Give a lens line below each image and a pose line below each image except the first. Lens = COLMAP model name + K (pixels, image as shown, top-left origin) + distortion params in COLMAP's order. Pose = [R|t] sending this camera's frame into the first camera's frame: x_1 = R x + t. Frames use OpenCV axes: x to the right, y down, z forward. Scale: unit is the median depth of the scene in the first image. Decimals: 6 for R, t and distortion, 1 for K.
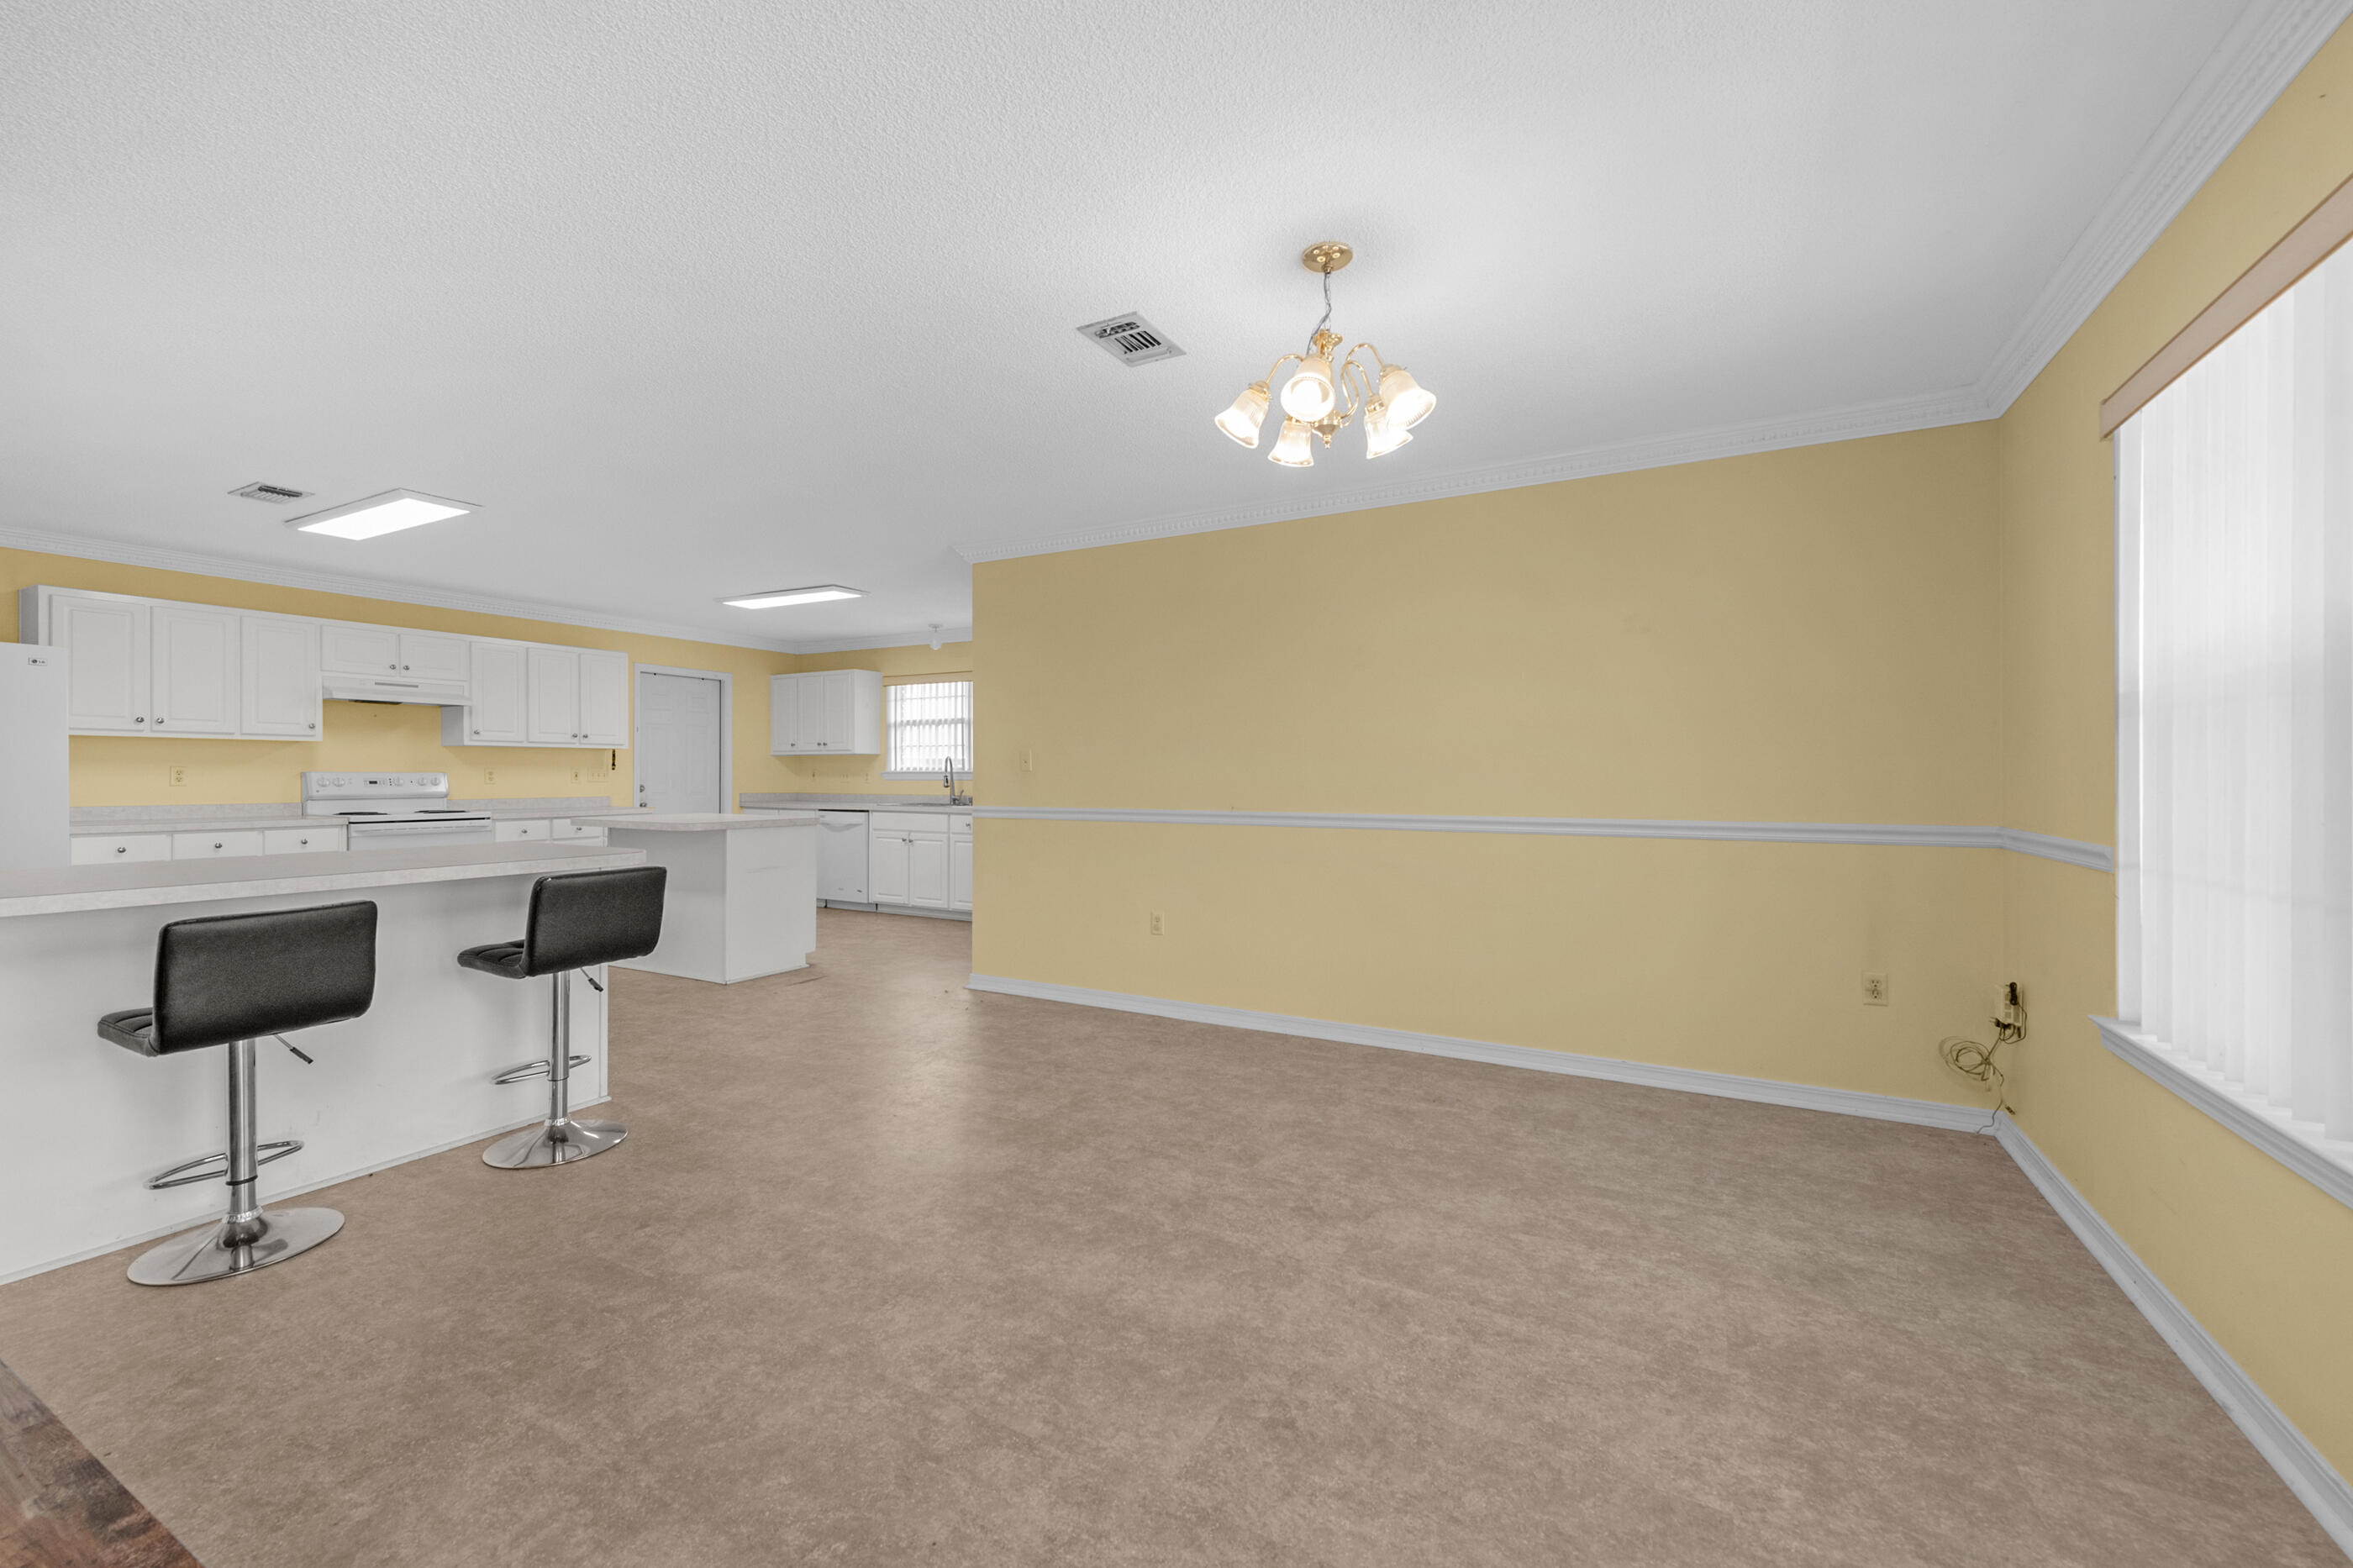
lens RADIAL K [[943.4, 0, 1173.5], [0, 943.4, 773.9], [0, 0, 1]] dist [0.001337, -0.000228]
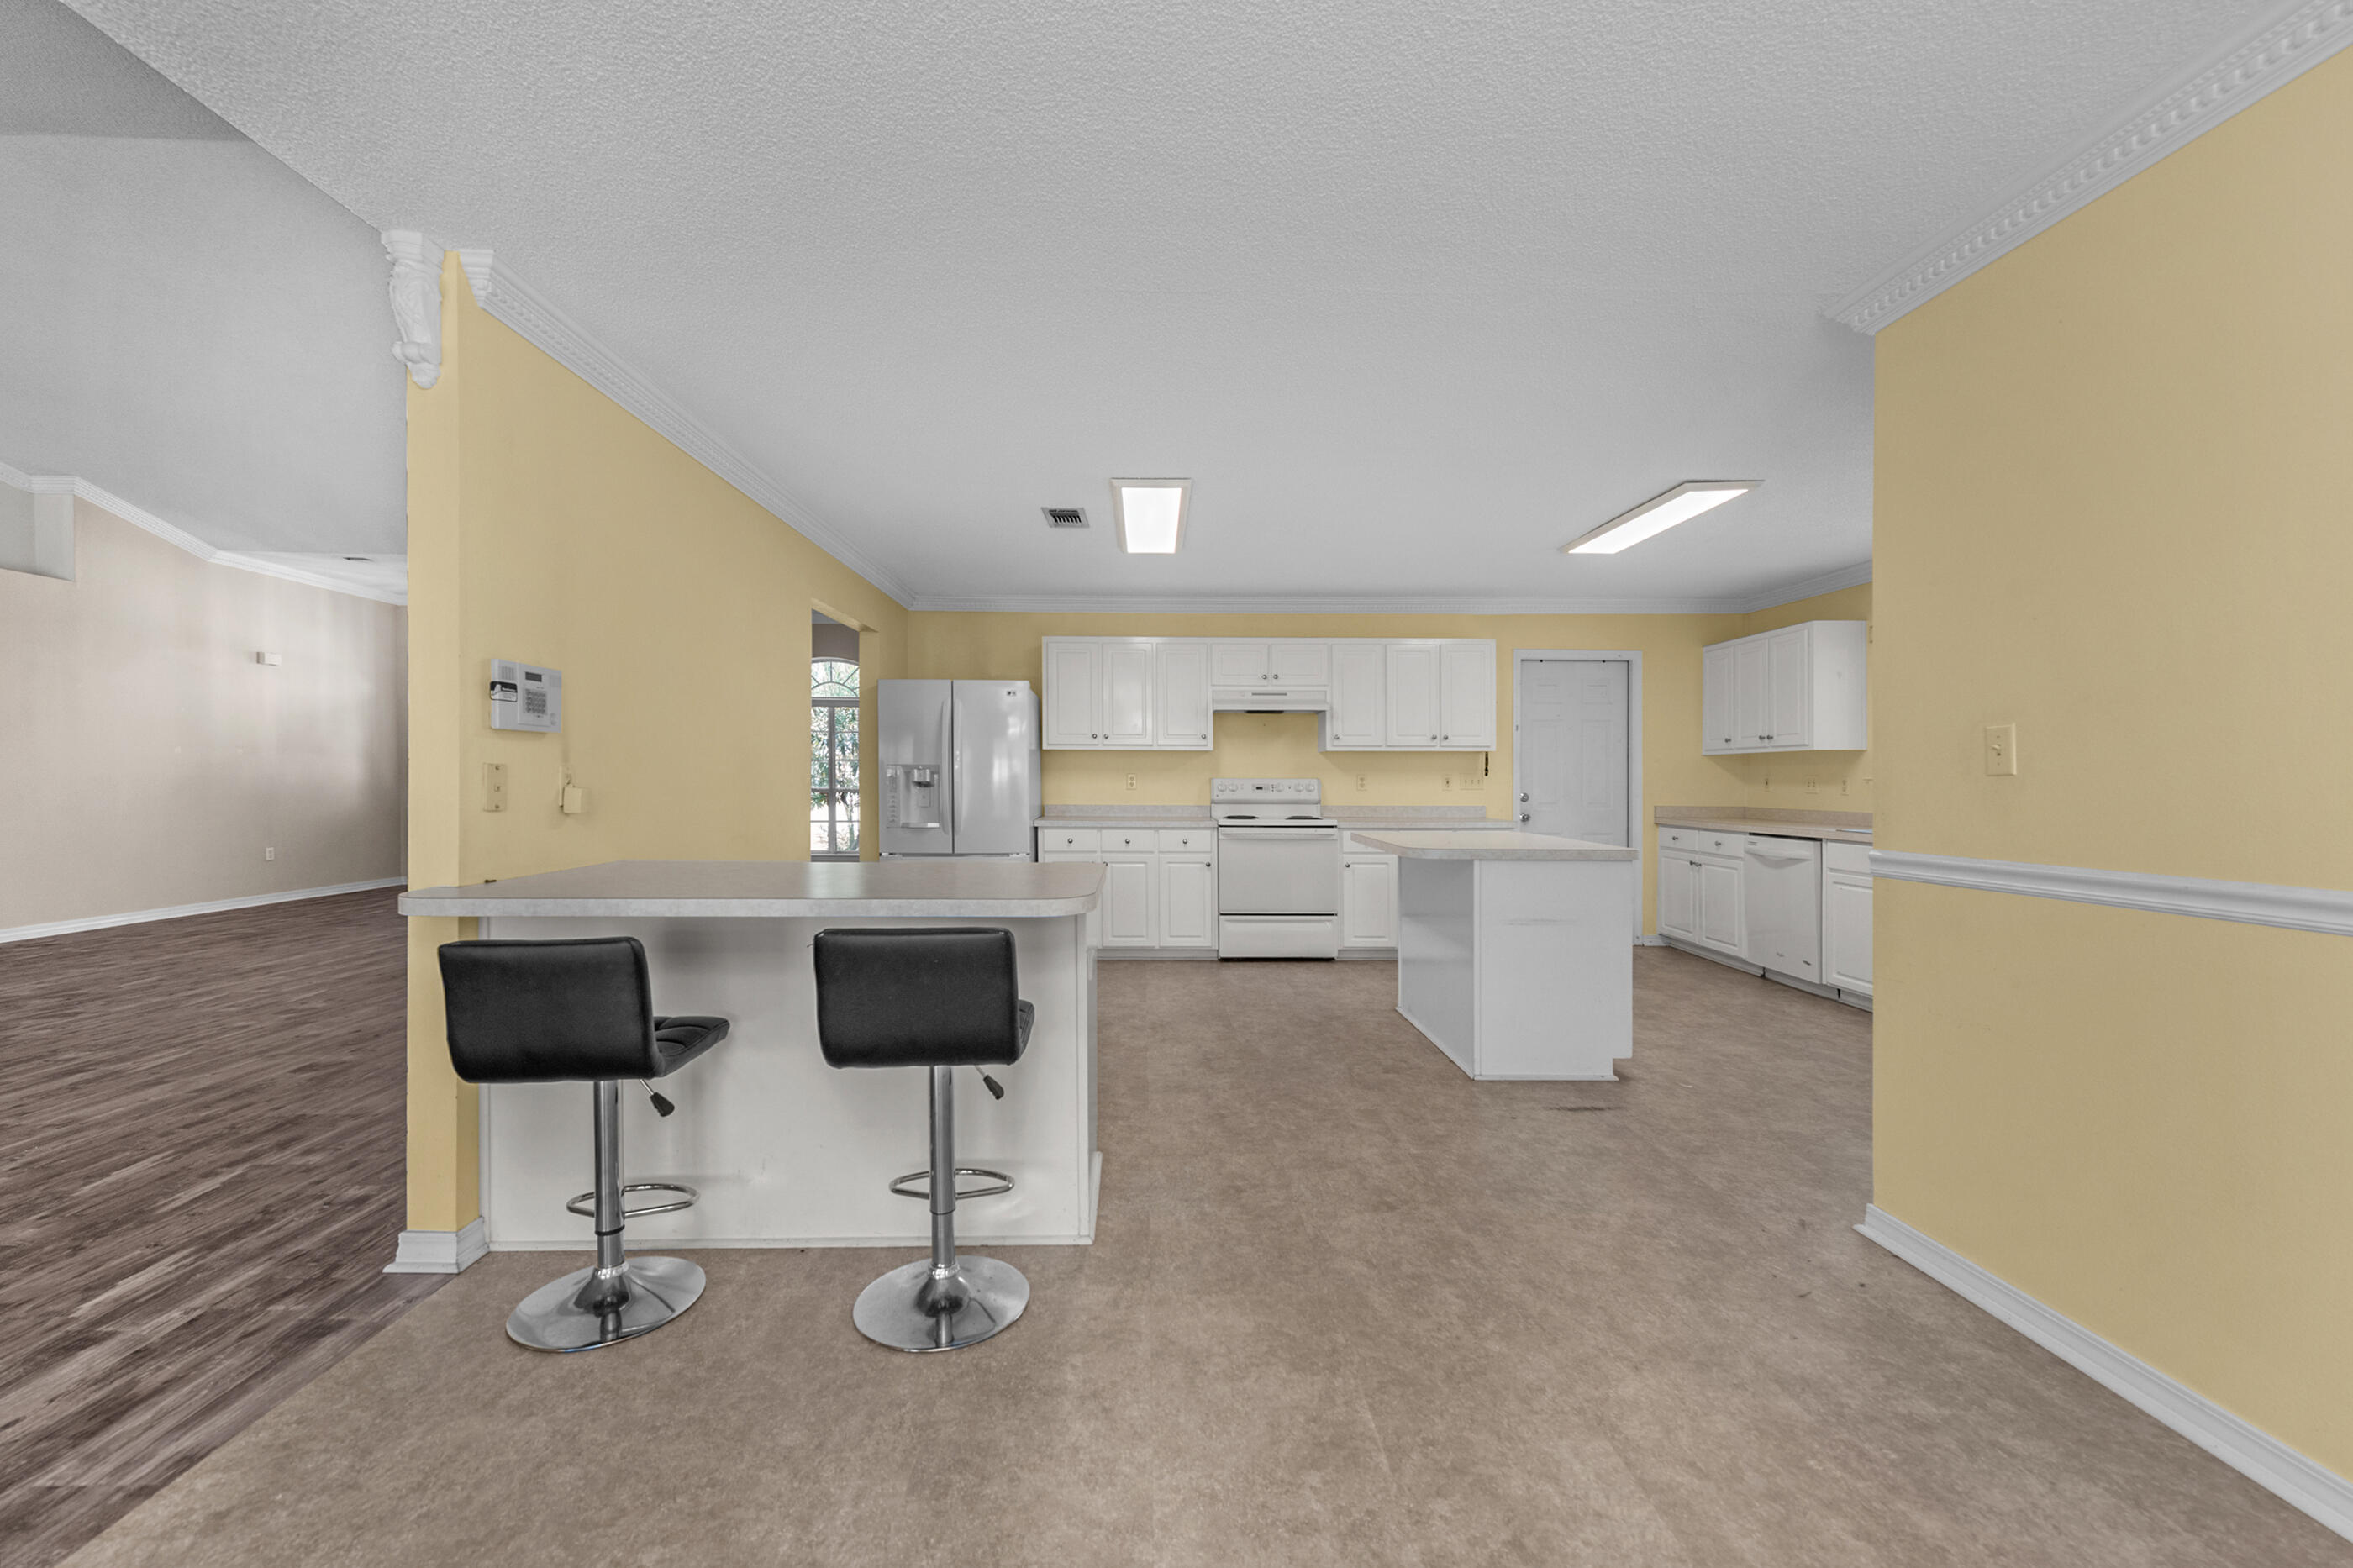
lens RADIAL K [[954.9, 0, 1163.4], [0, 954.9, 782.0], [0, 0, 1]] dist [0.007386, -0.000621]
pose [[0.494006, 0.003032, -0.869453, 0.027203], [-0.002125, 0.999995, 0.002281, -0.000076], [0.869456, 0.000721, 0.494010, 0.406990]]
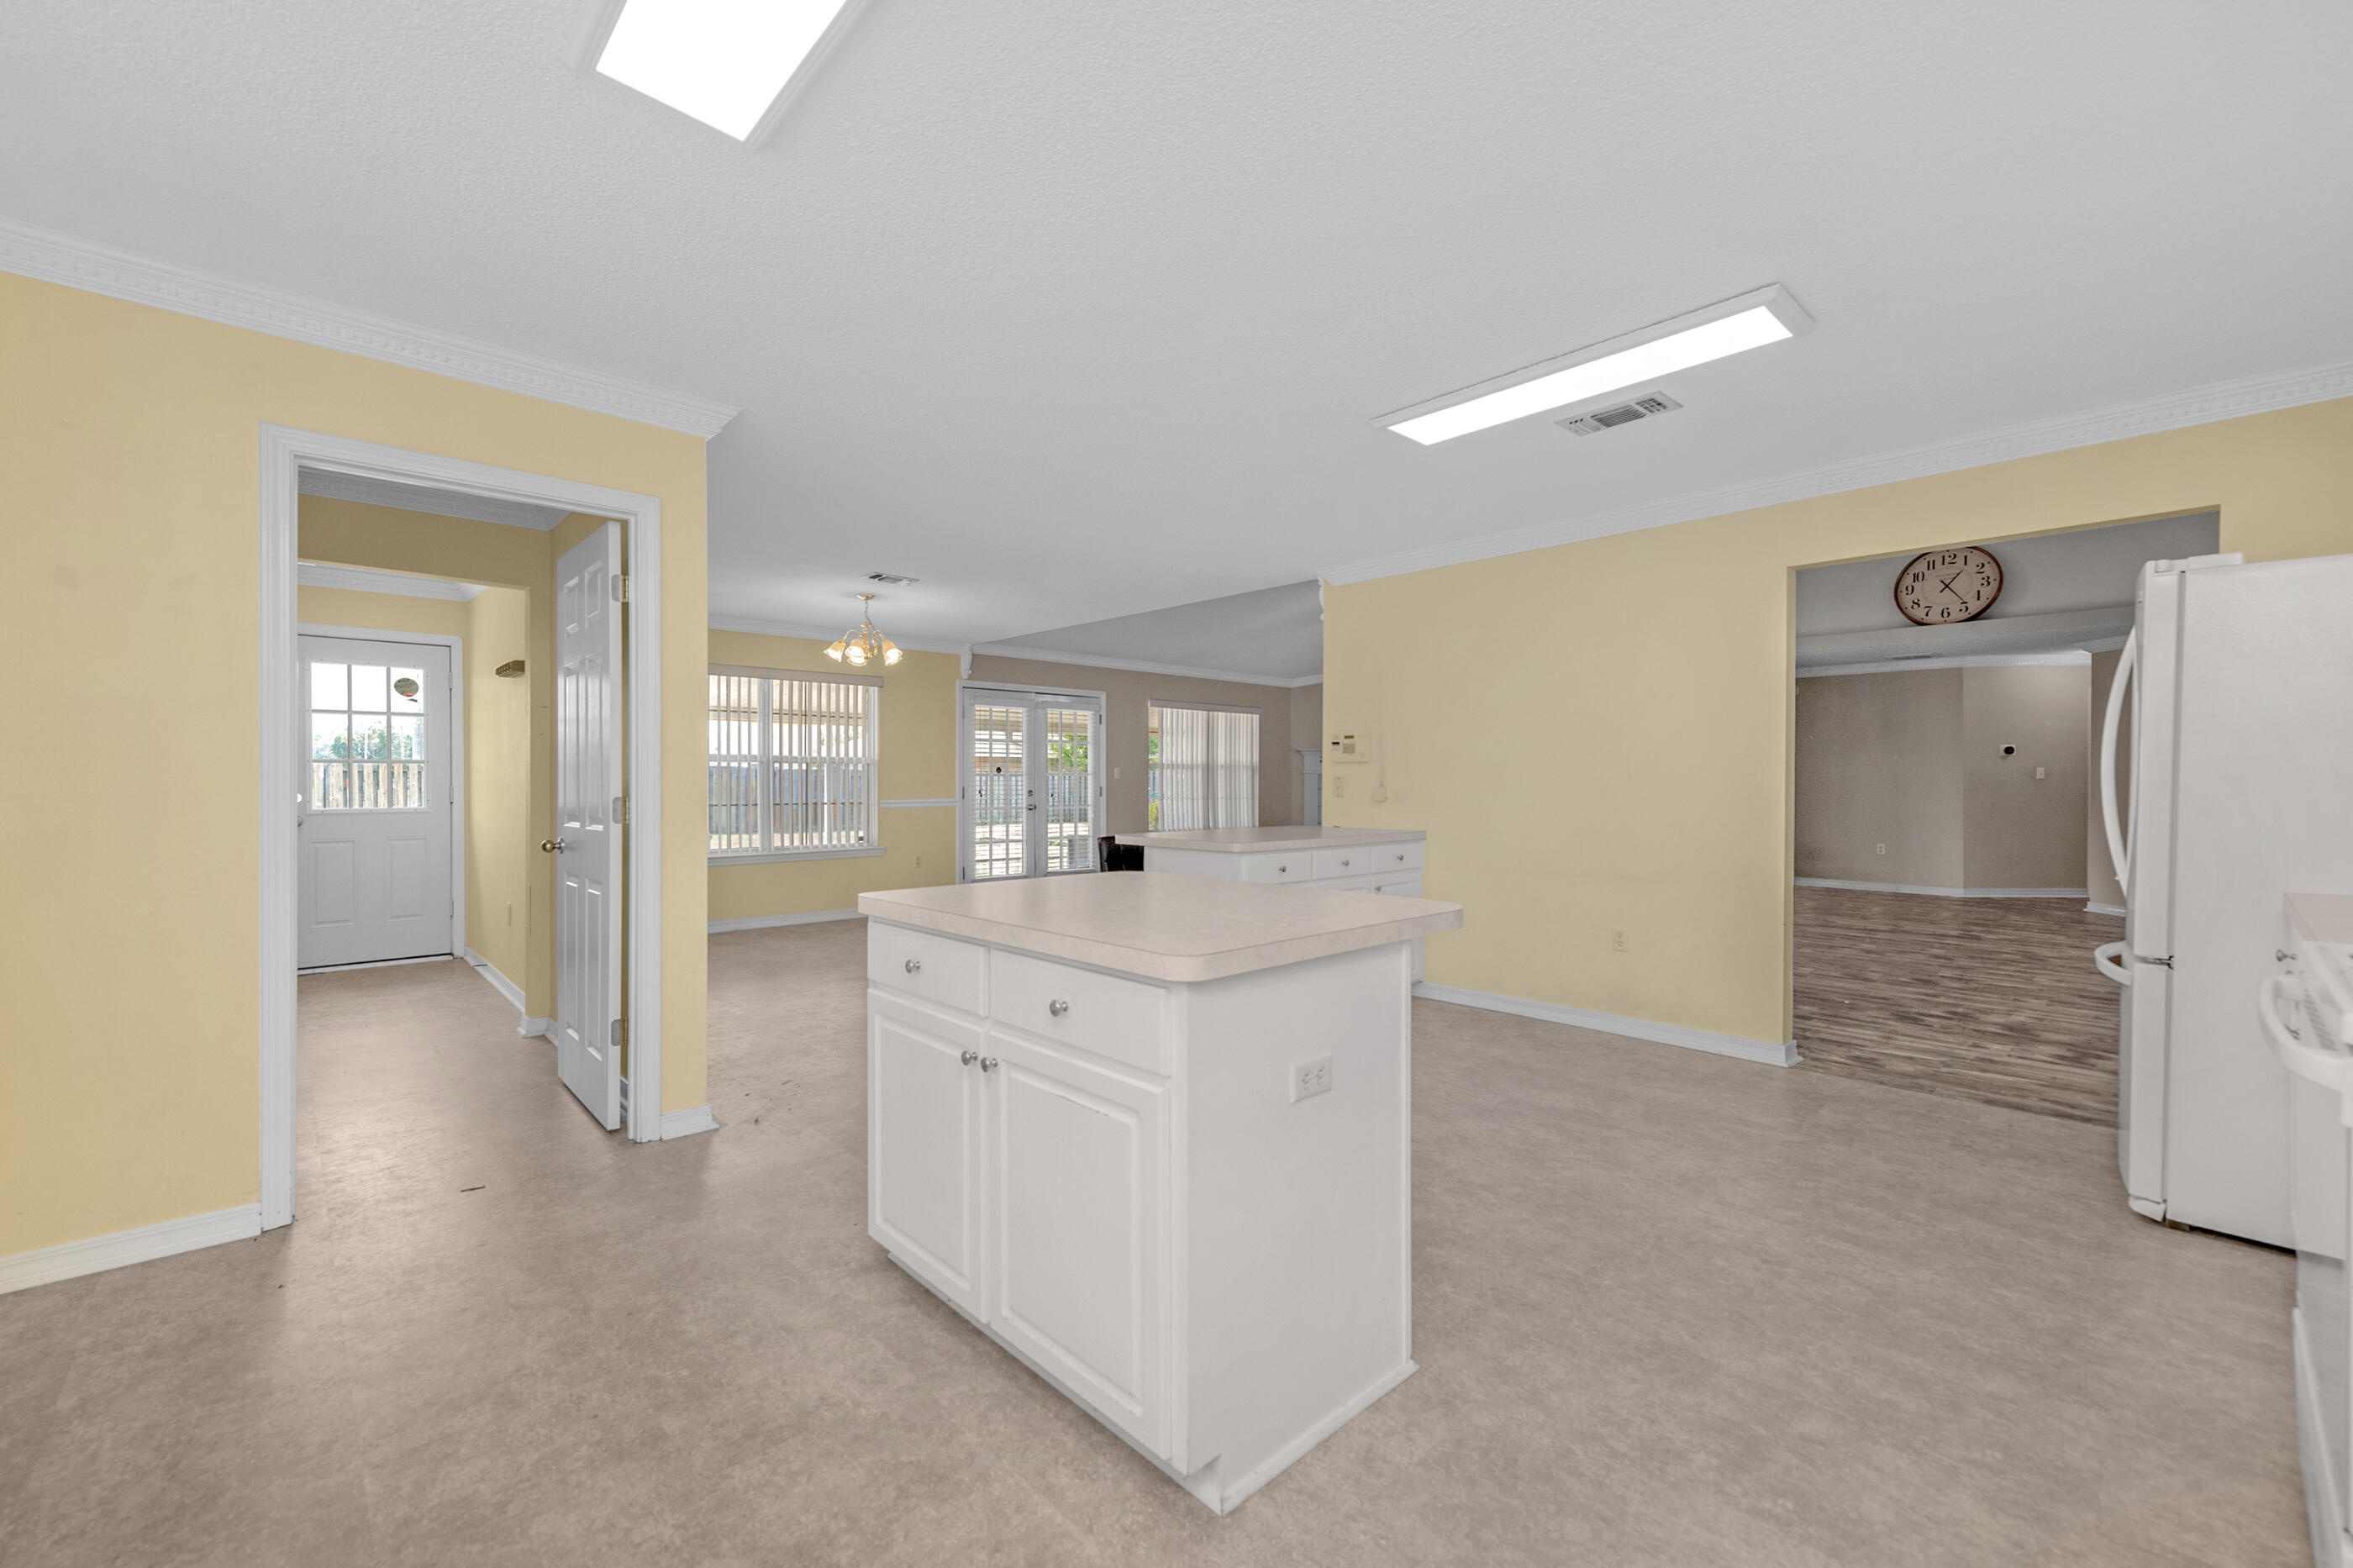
lens RADIAL K [[970.7, 0, 1176.5], [0, 970.7, 784.0], [0, 0, 1]] dist [-0.000668, -0.000292]
pose [[-0.944764, -0.005116, 0.327712, -0.652974], [-0.004592, 0.999987, 0.002375, -0.000566], [-0.327720, 0.000739, -0.944775, 1.357760]]
